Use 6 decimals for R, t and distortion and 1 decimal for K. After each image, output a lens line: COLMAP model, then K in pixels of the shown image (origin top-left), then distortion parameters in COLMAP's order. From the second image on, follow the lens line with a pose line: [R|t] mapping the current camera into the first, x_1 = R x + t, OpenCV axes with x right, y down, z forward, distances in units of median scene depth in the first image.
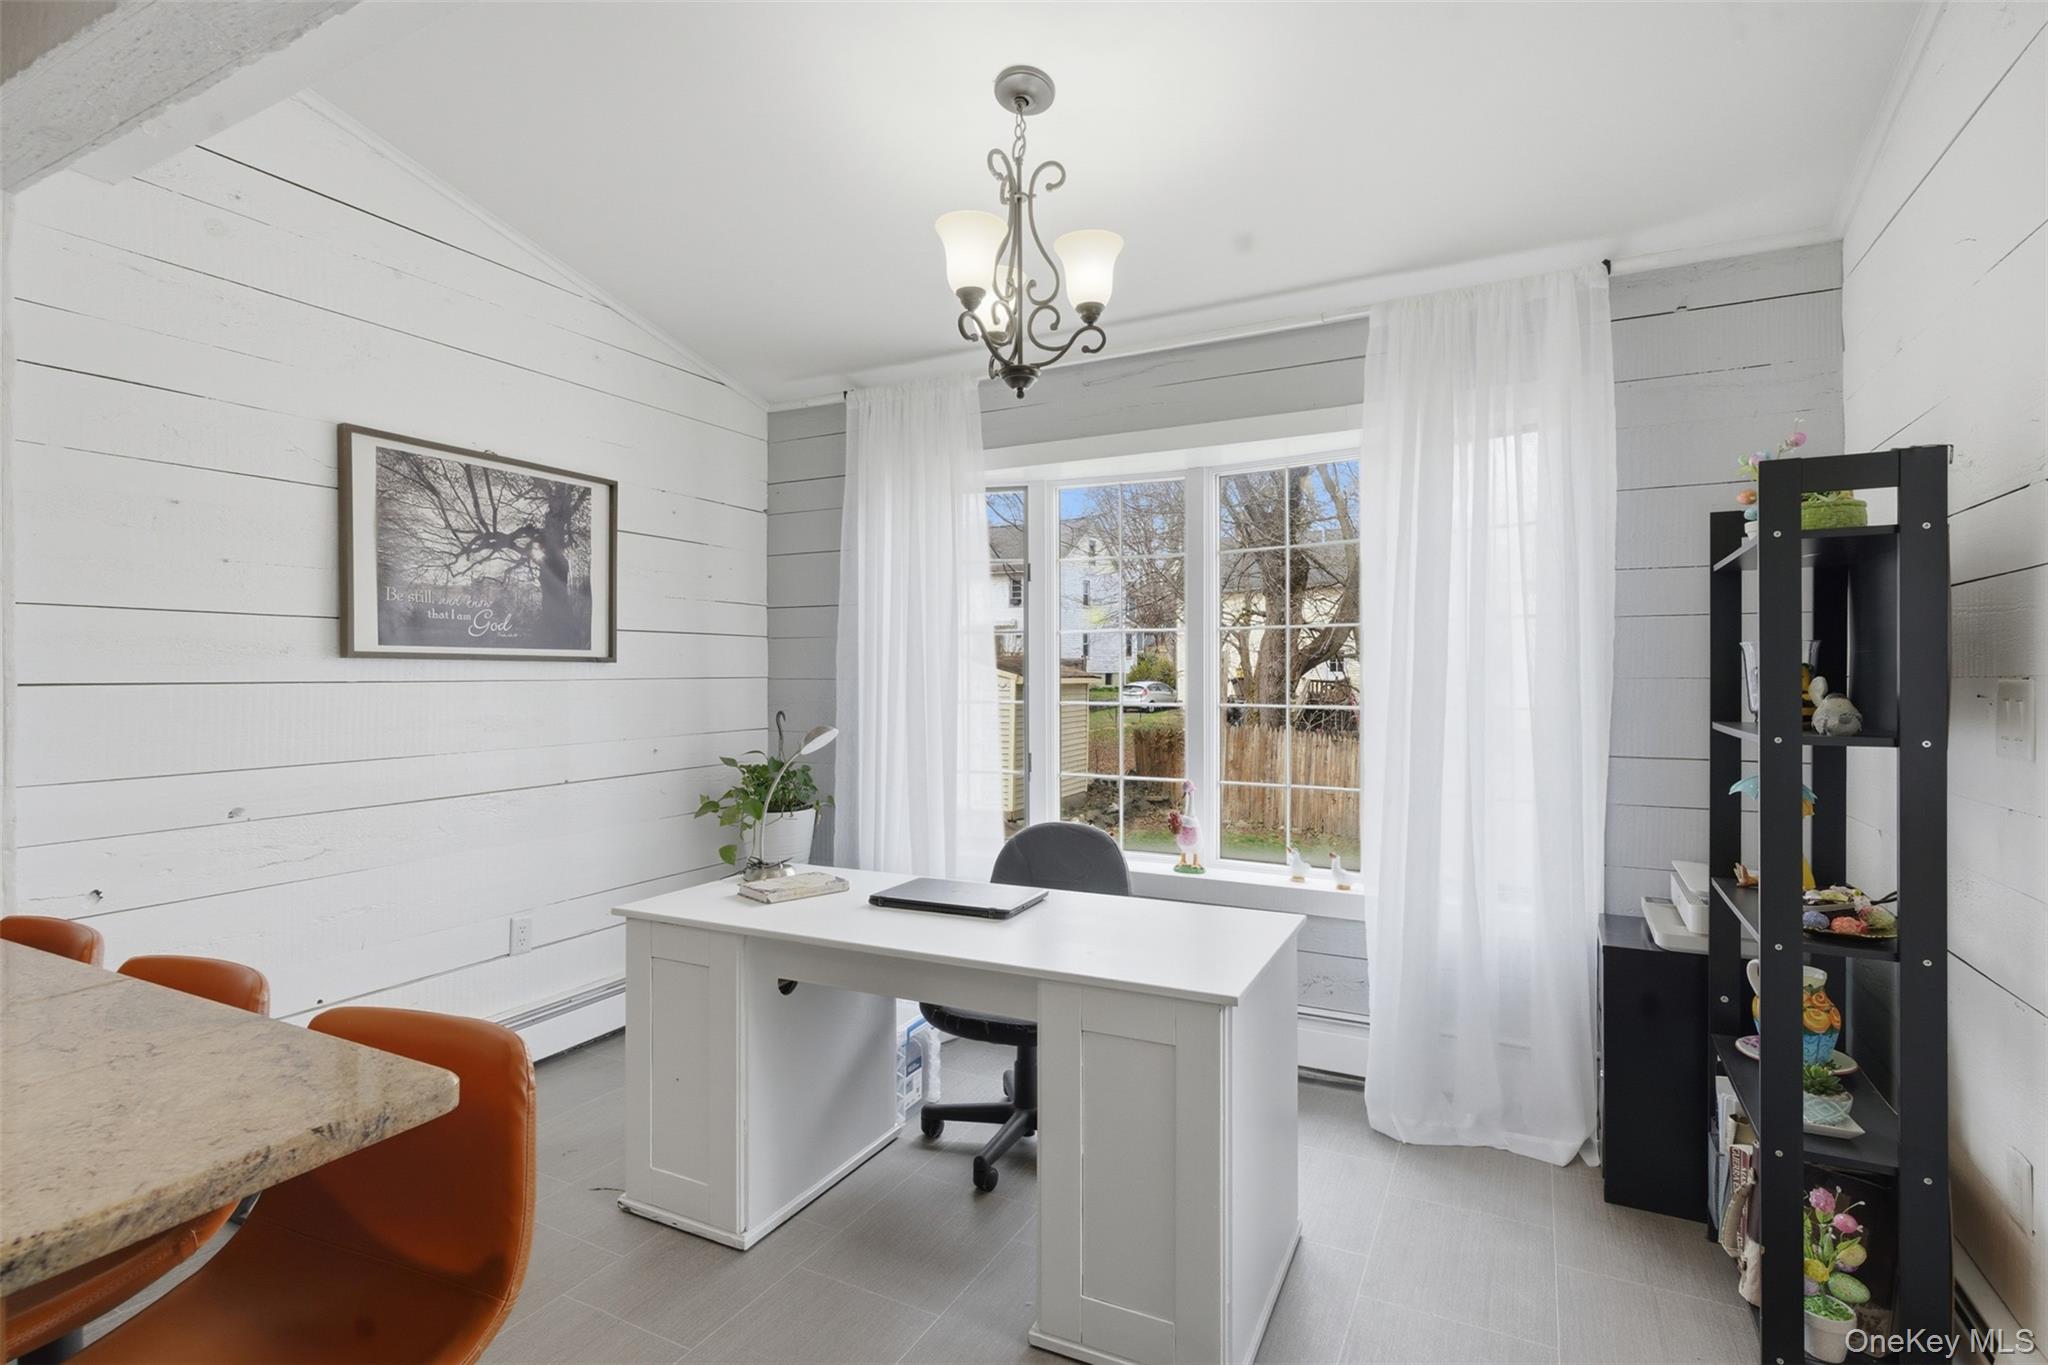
lens RADIAL K [[975.5, 0, 1037.9], [0, 975.5, 678.3], [0, 0, 1]] dist [0.002445, -0.003509]
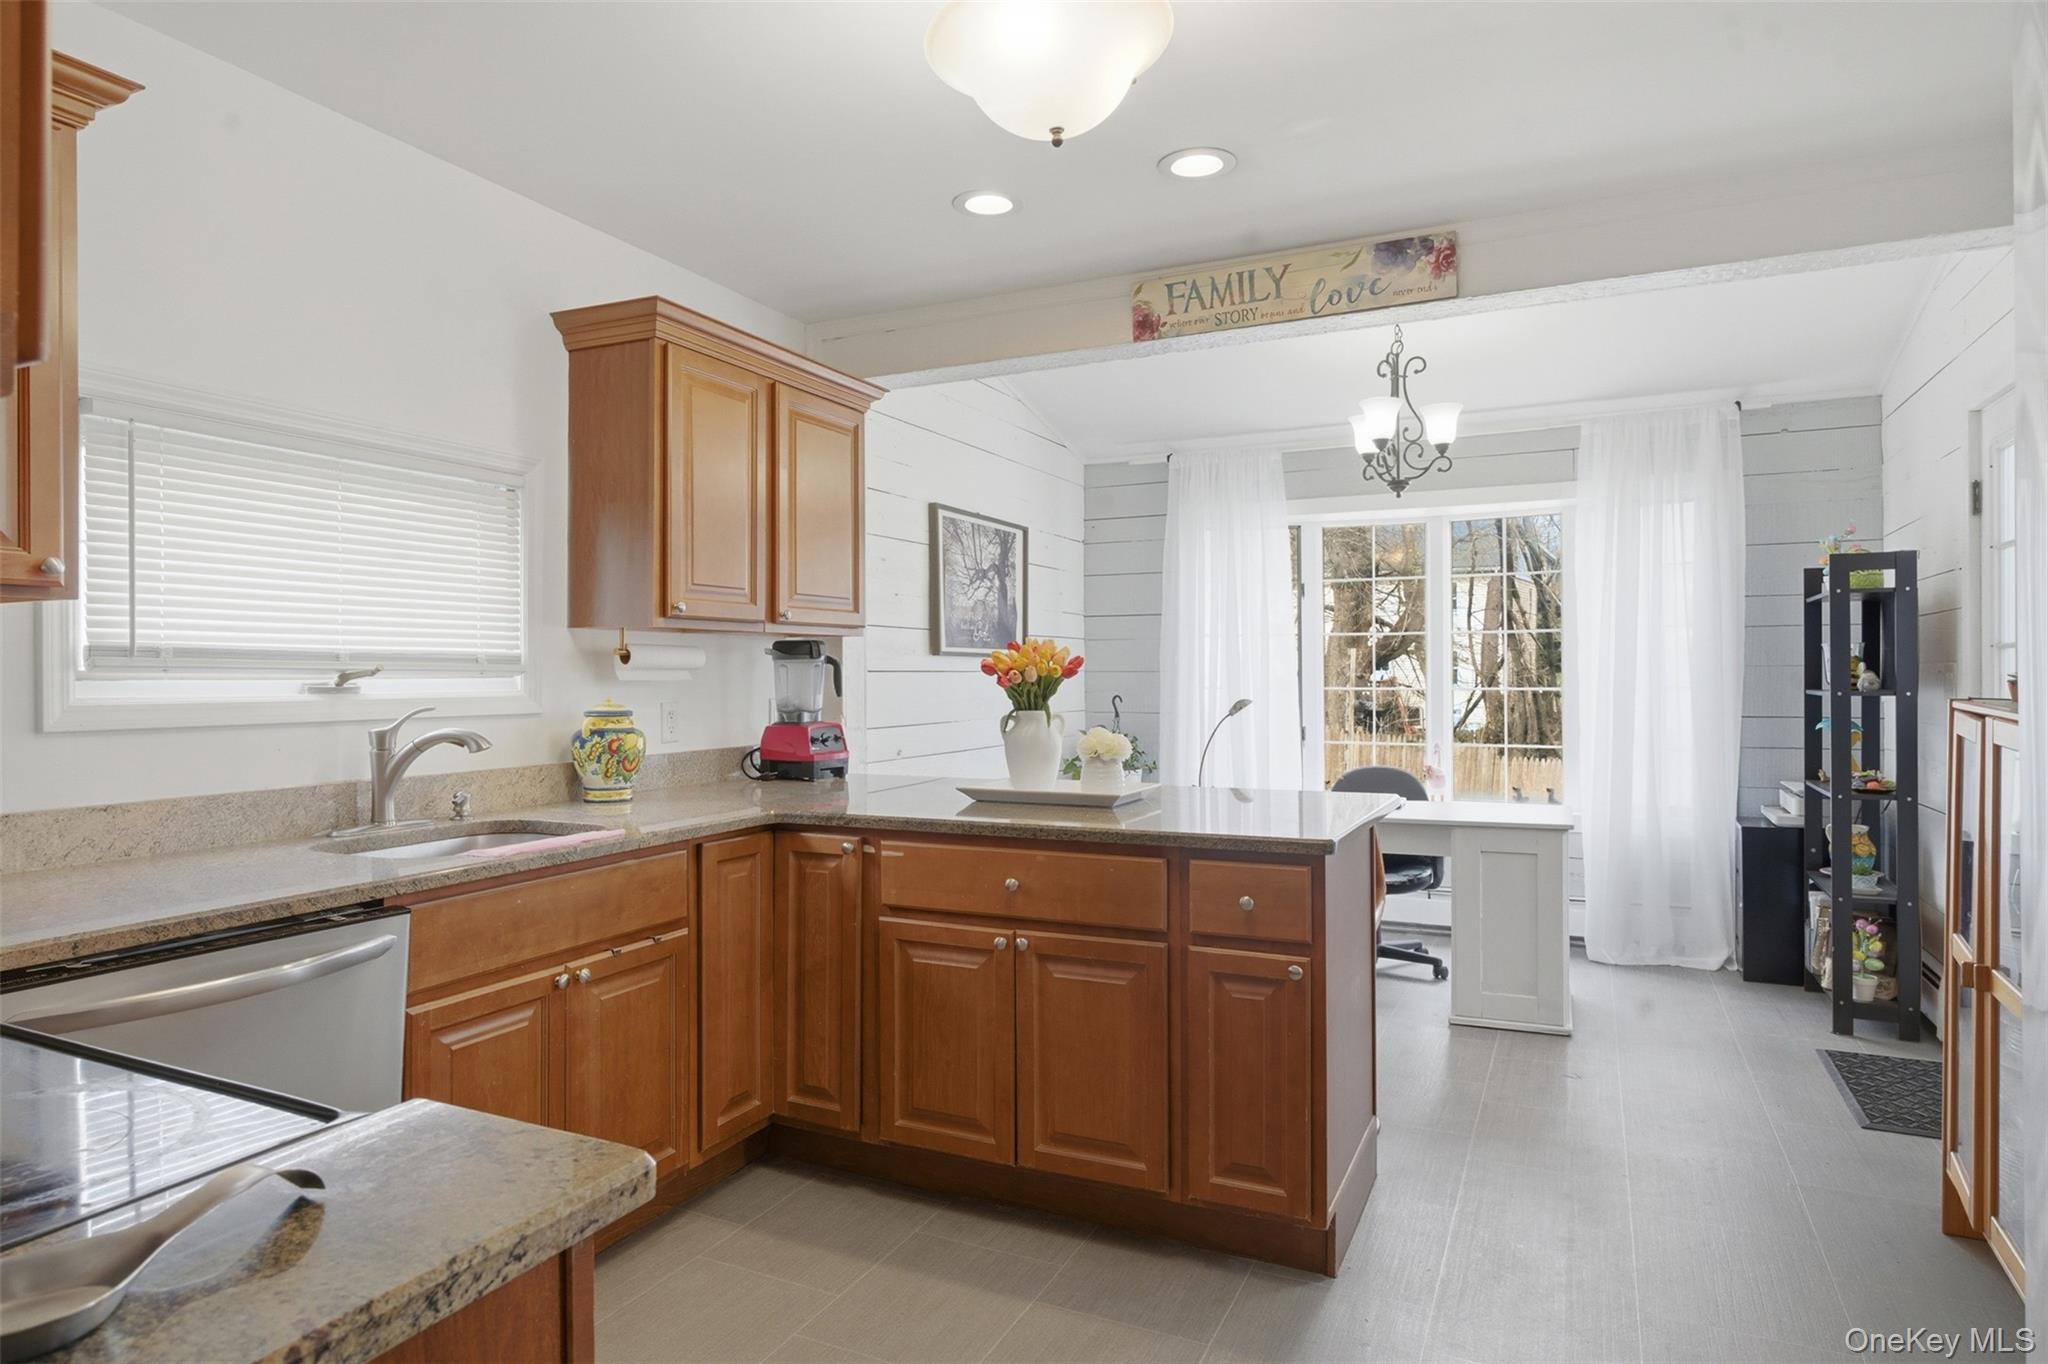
lens RADIAL K [[1195.1, 0, 1029.7], [0, 1195.1, 680.5], [0, 0, 1]] dist [-0.000910, 0.000984]
pose [[0.999414, -0.003410, 0.034055, -0.742175], [0.003437, 0.999994, -0.000726, 0.024445], [-0.034052, 0.000843, 0.999420, -1.050788]]
